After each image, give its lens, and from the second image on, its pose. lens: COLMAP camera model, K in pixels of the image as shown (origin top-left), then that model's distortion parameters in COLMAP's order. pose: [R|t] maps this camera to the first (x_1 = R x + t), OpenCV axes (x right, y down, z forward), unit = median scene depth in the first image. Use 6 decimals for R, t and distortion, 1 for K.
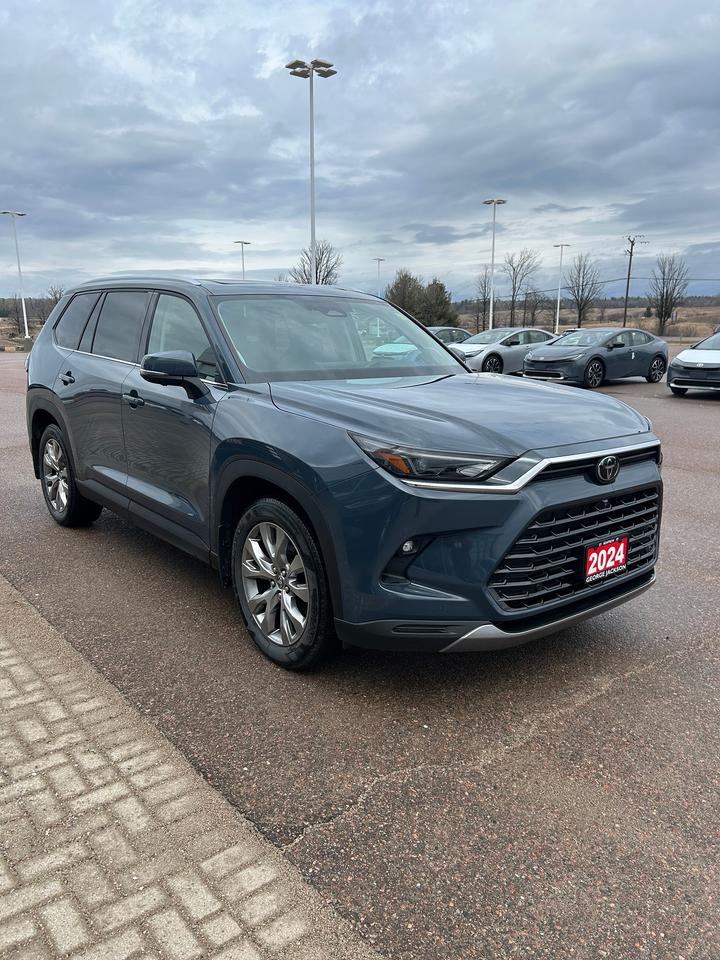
lens RADIAL K [[733.9, 0, 360.0], [0, 733.9, 480.0], [0, 0, 1]] dist [0.035526, -0.004733]
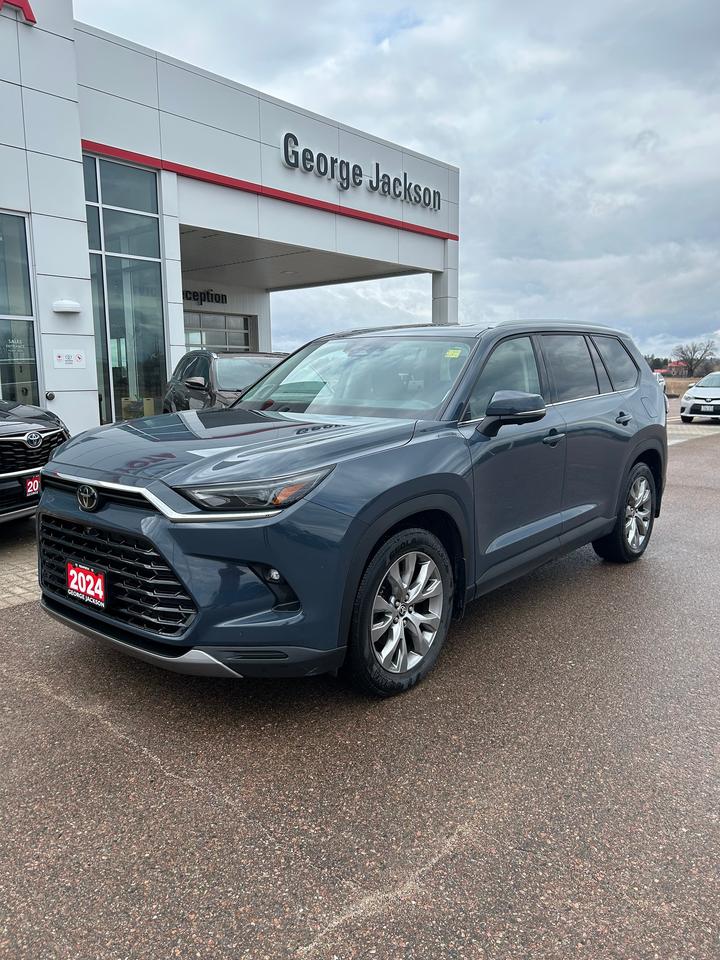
lens RADIAL K [[720.7, 0, 349.5], [0, 720.7, 481.1], [0, 0, 1]] dist [0.057352, -0.065013]
pose [[0.147636, 0.133894, -0.979937, 1.408139], [-0.189046, 0.976347, 0.104922, -0.217542], [0.970807, 0.169763, 0.169456, 1.194257]]
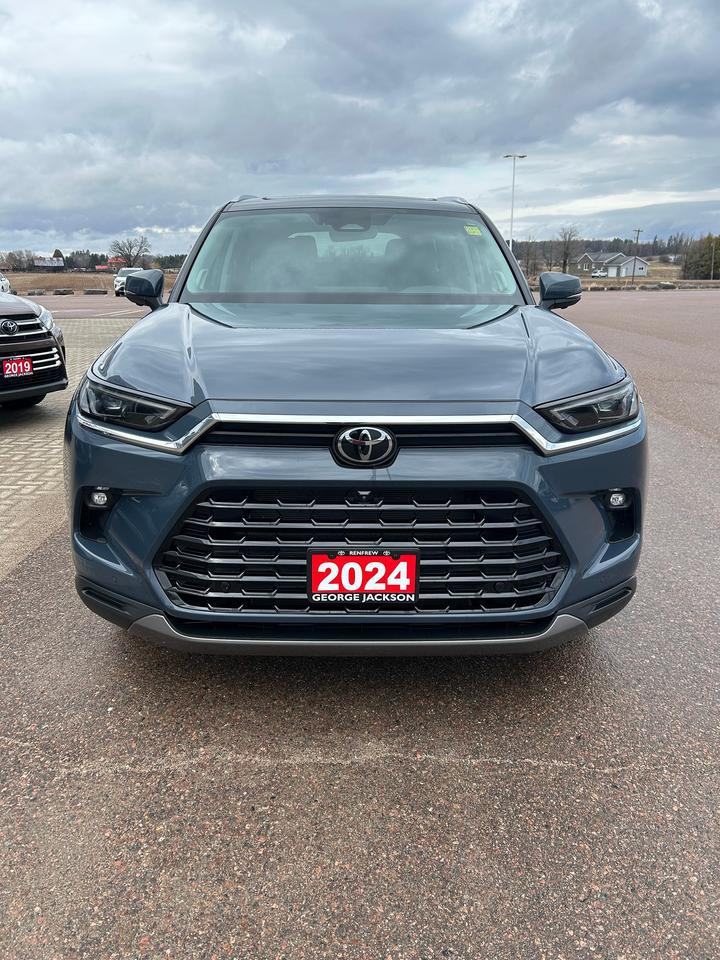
lens RADIAL K [[720.7, 0, 349.5], [0, 720.7, 481.1], [0, 0, 1]] dist [0.057352, -0.065013]
pose [[0.769509, 0.169442, -0.615748, 0.737912], [-0.118239, 0.985292, 0.123368, -0.061823], [0.627595, -0.022127, 0.778225, 0.491488]]
